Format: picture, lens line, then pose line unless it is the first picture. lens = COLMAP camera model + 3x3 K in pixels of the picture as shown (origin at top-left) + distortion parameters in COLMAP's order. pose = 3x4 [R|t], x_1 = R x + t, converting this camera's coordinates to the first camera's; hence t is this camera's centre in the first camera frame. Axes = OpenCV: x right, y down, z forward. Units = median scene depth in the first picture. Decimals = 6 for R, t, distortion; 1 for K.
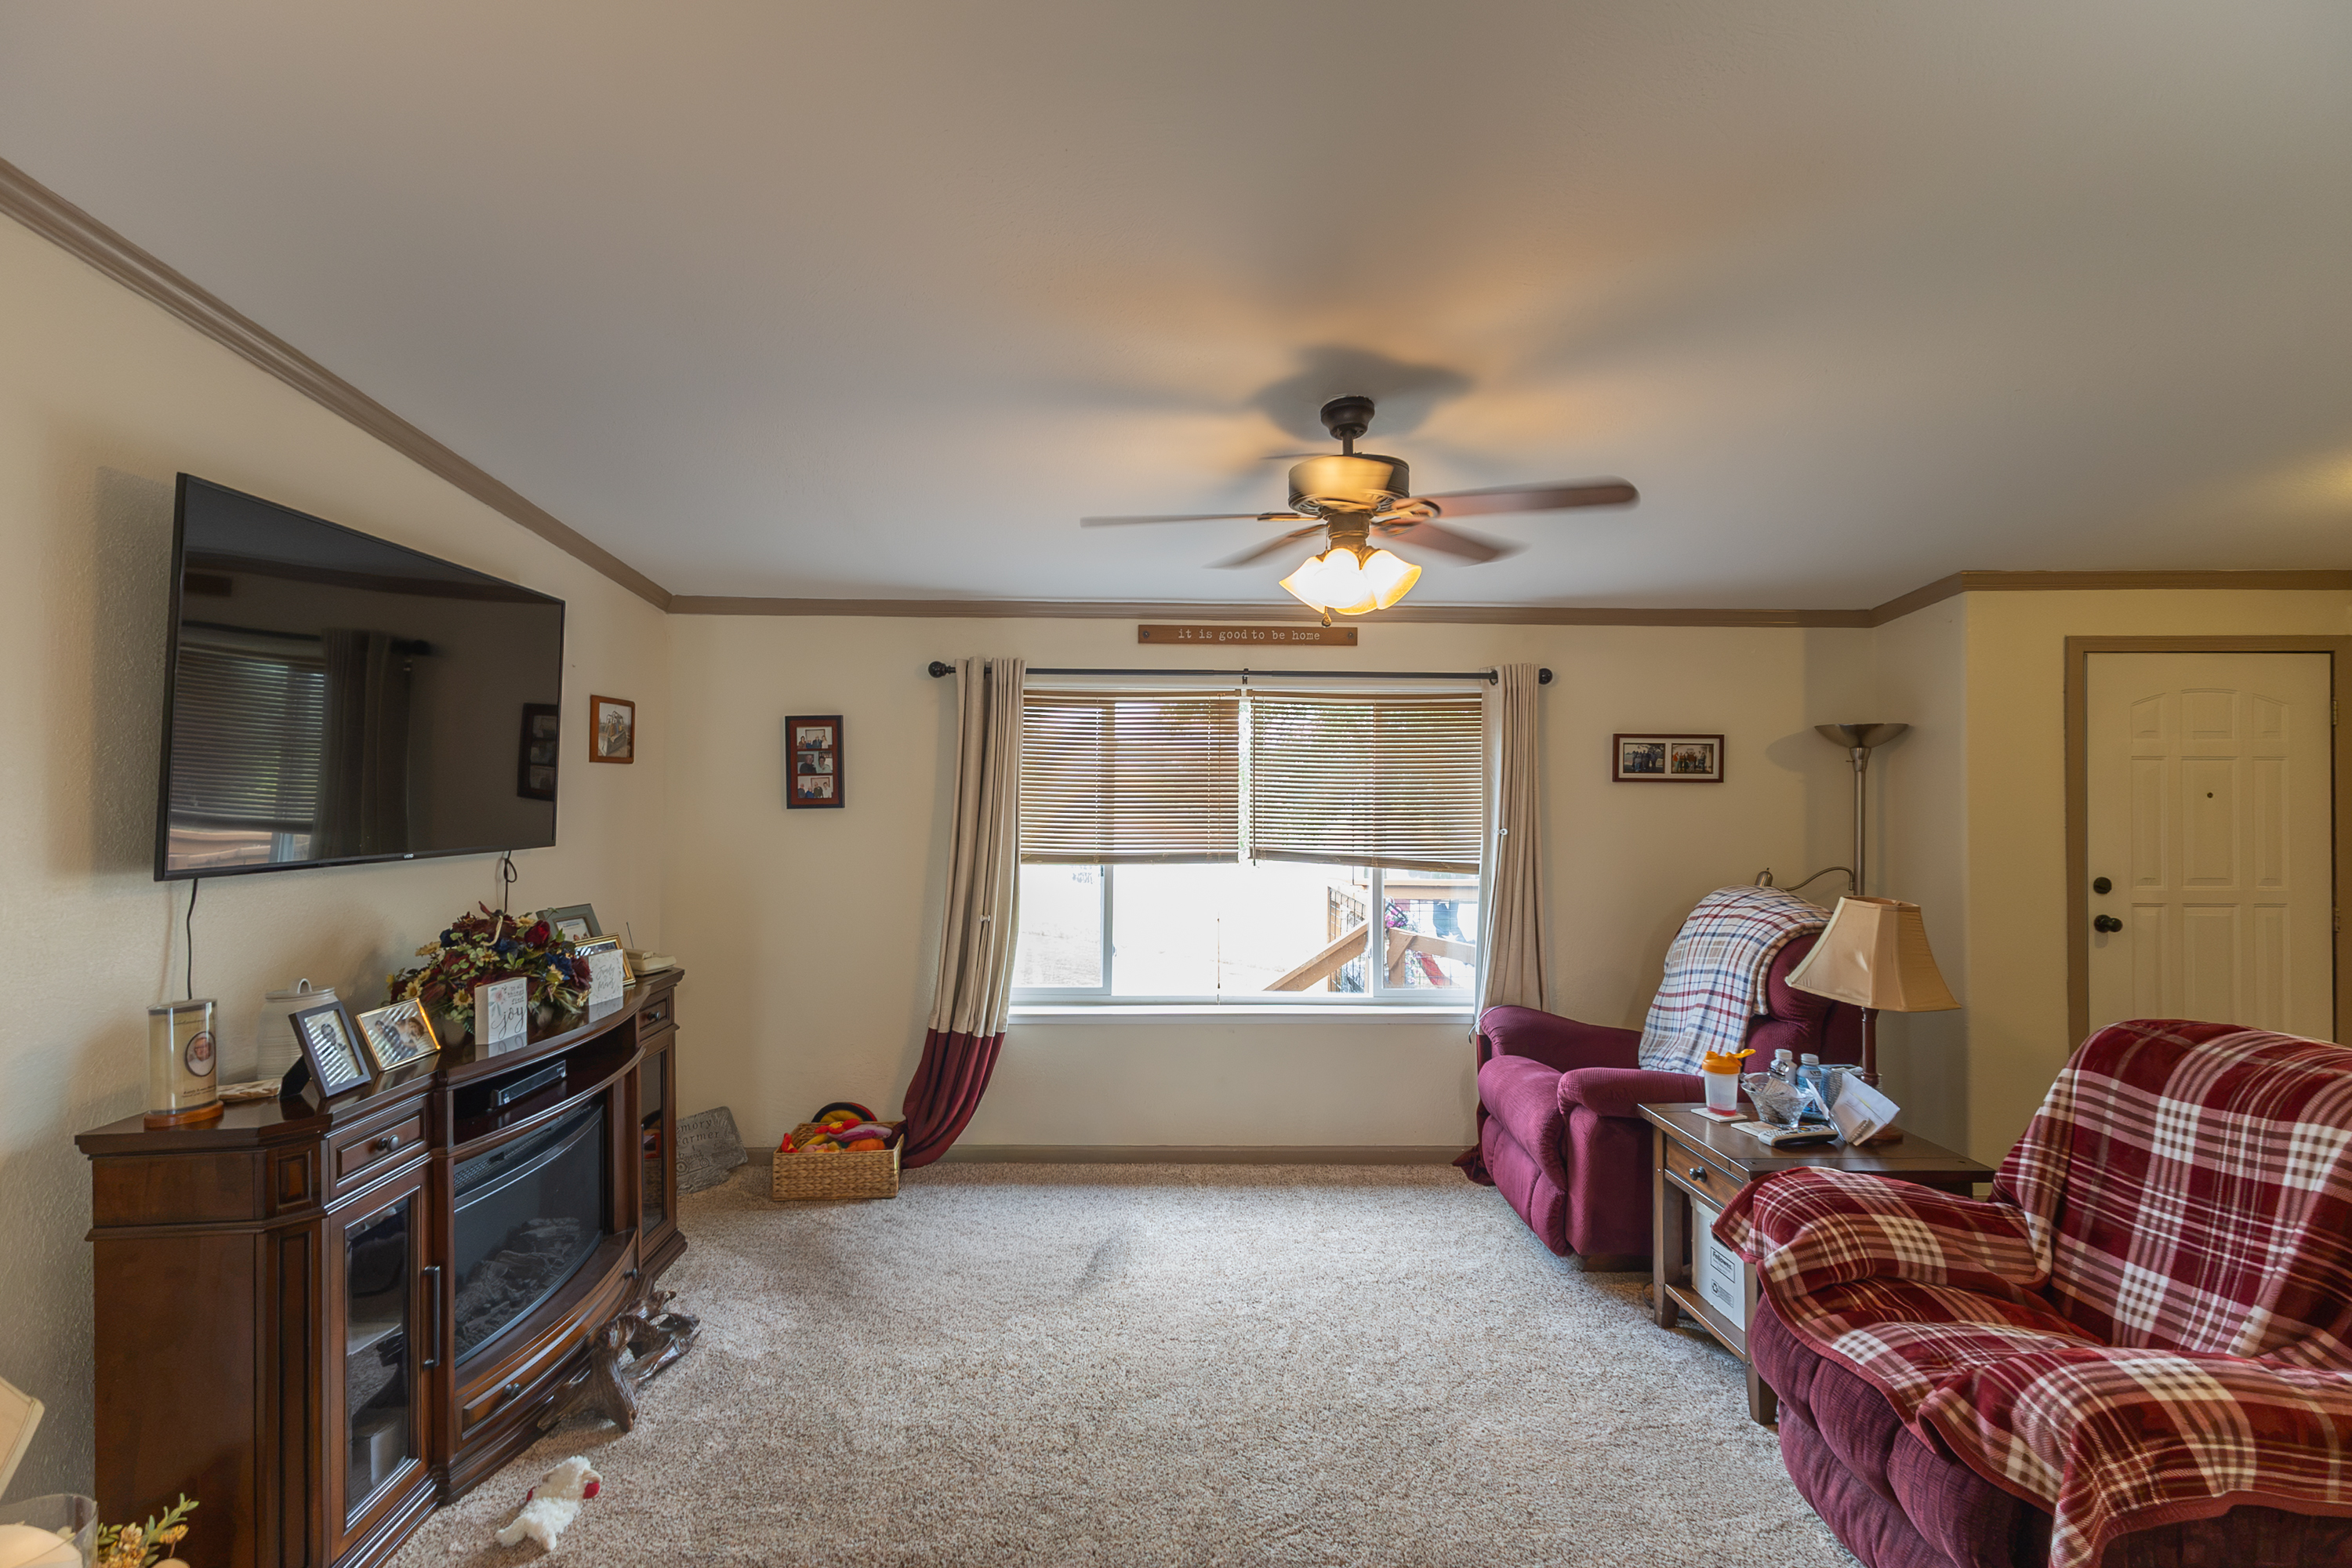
lens RADIAL K [[1089.2, 0, 1170.4], [0, 1089.2, 788.0], [0, 0, 1]] dist [0.028913, -0.007967]
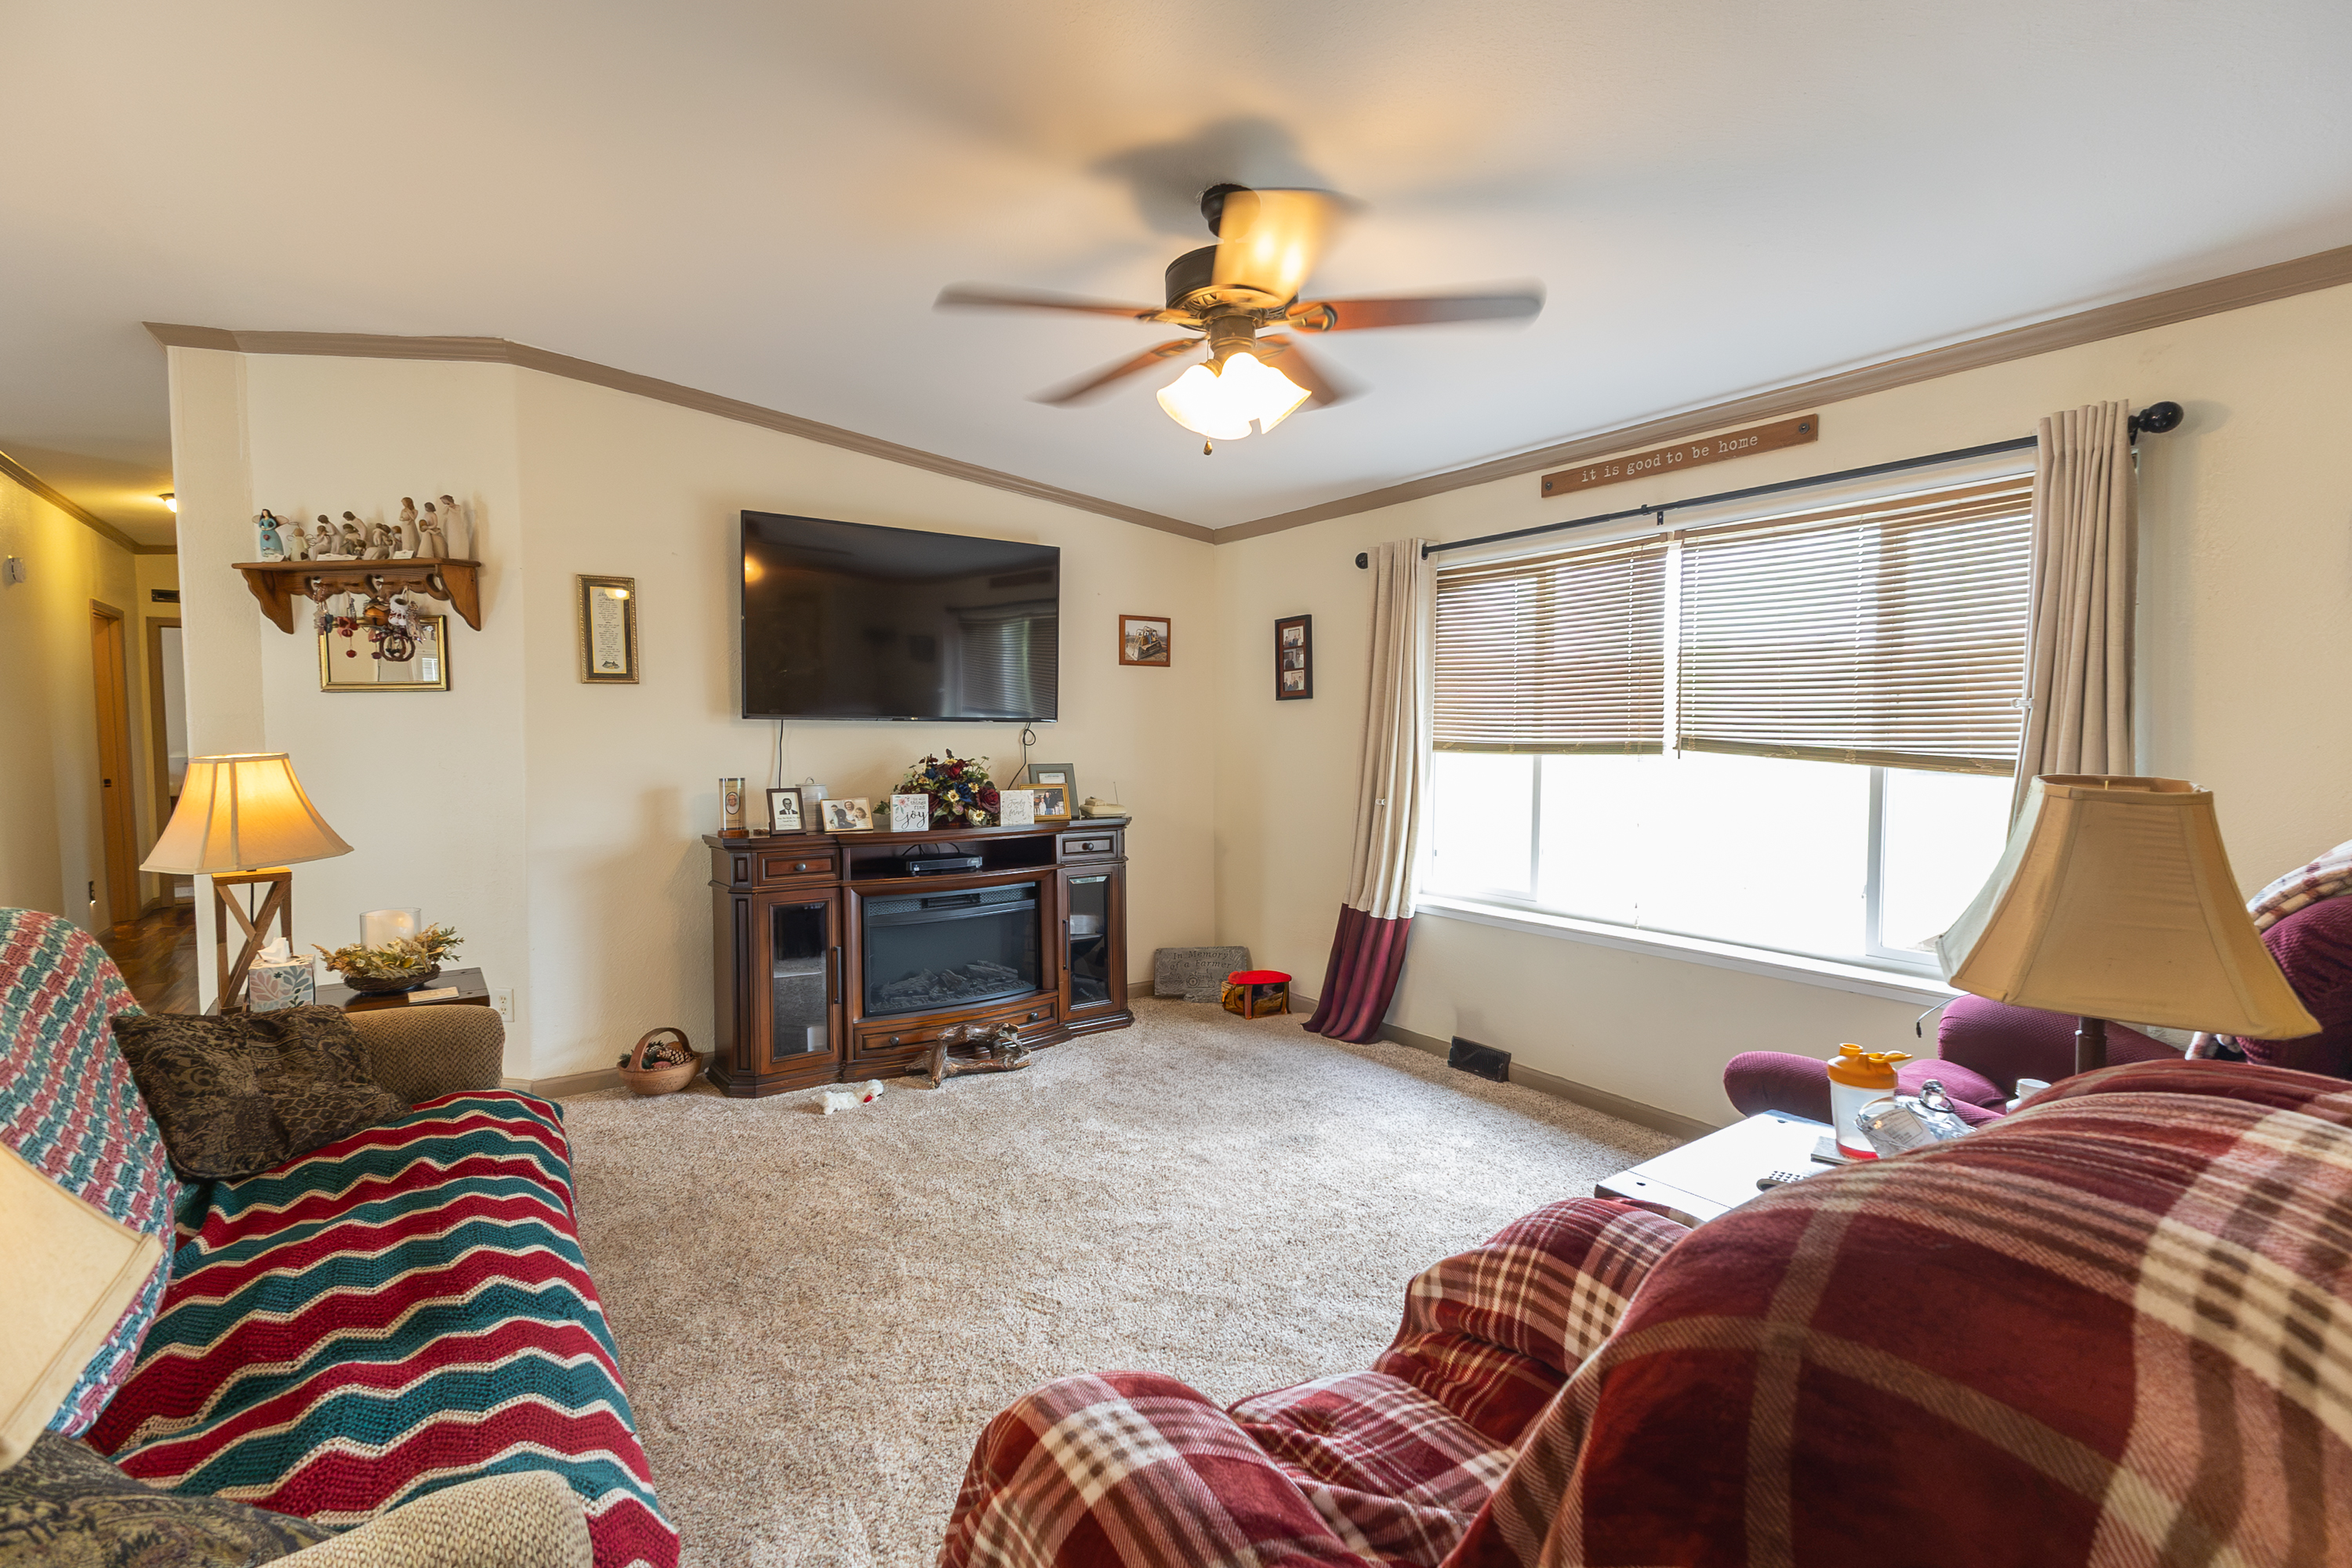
lens RADIAL K [[1089.2, 0, 1161.3], [0, 1089.2, 772.1], [0, 0, 1]] dist [0.028913, -0.007967]
pose [[0.536780, 0.026185, -0.843316, 0.553127], [0.001533, 0.999486, 0.032010, 0.057104], [0.843721, -0.018476, 0.536464, 0.278978]]
